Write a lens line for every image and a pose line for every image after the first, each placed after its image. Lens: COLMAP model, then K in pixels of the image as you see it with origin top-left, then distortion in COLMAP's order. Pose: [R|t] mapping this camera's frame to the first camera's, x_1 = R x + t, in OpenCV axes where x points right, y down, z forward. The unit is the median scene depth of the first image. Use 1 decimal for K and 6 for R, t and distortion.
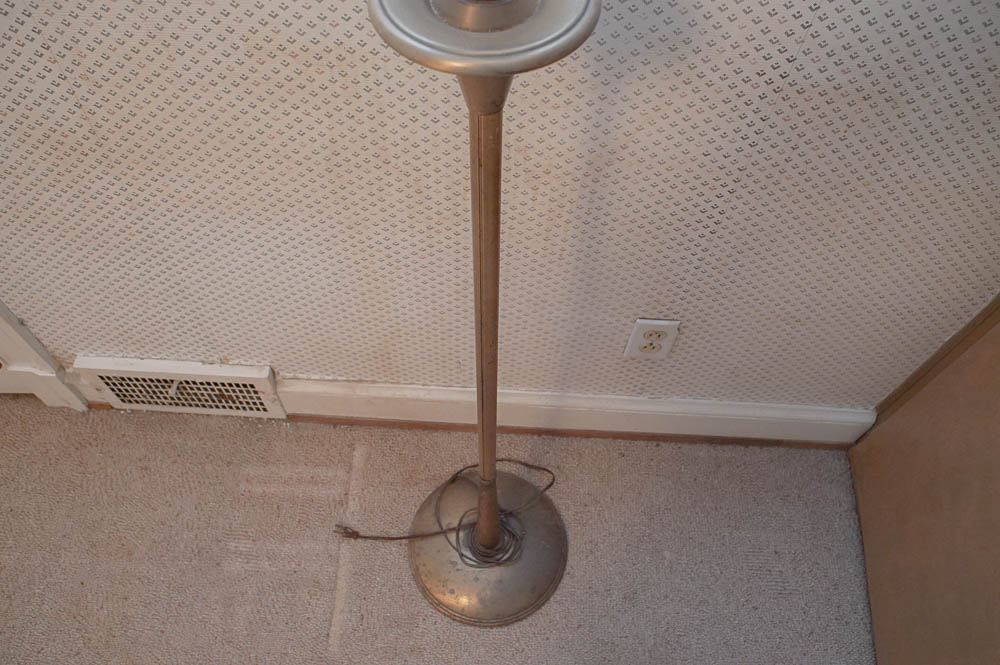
lens RADIAL K [[829.6, 0, 500.0], [0, 829.6, 332.5], [0, 0, 1]] dist [-0.110213, 0.084805]
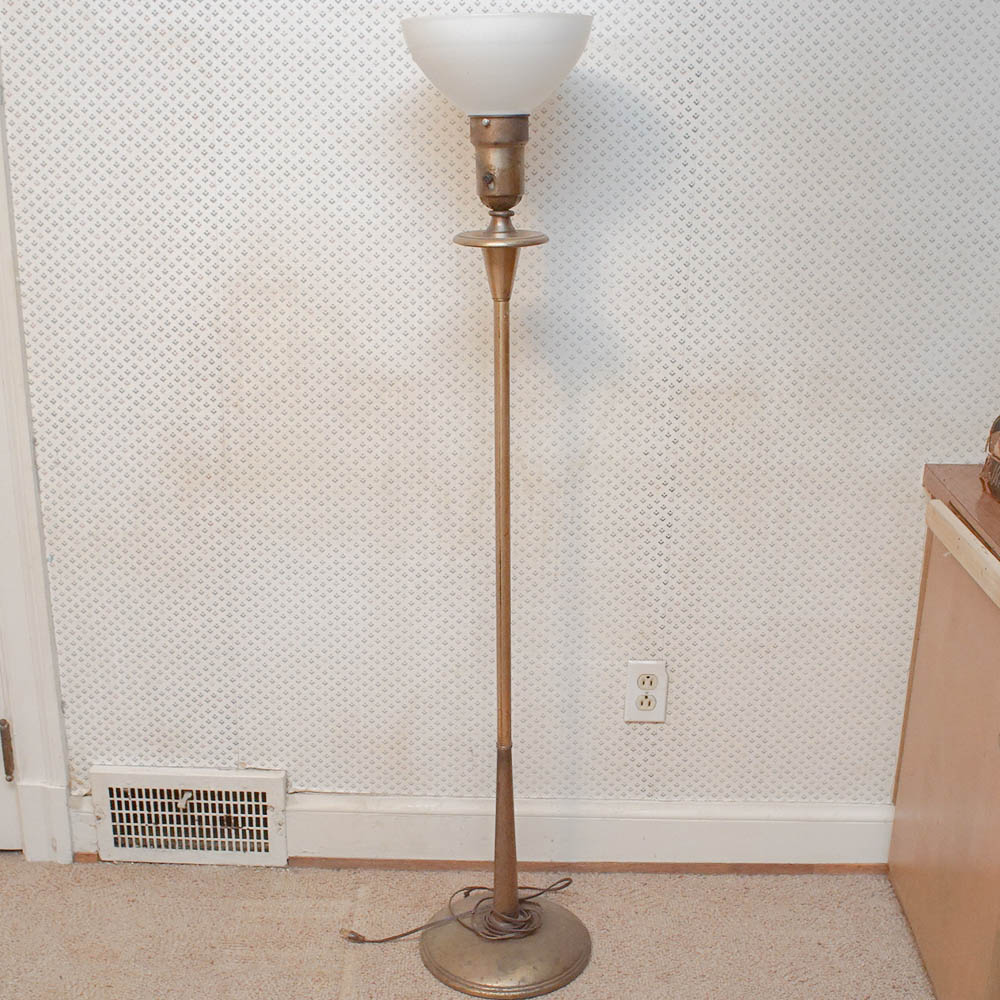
lens RADIAL K [[1386.0, 0, 490.3], [0, 1386.0, 500.3], [0, 0, 1]] dist [-0.107508, 0.092143]
pose [[0.999463, -0.027083, 0.018446, -0.046668], [0.032396, 0.732123, -0.680401, 0.944689], [0.004923, 0.680634, 0.732607, -0.471163]]
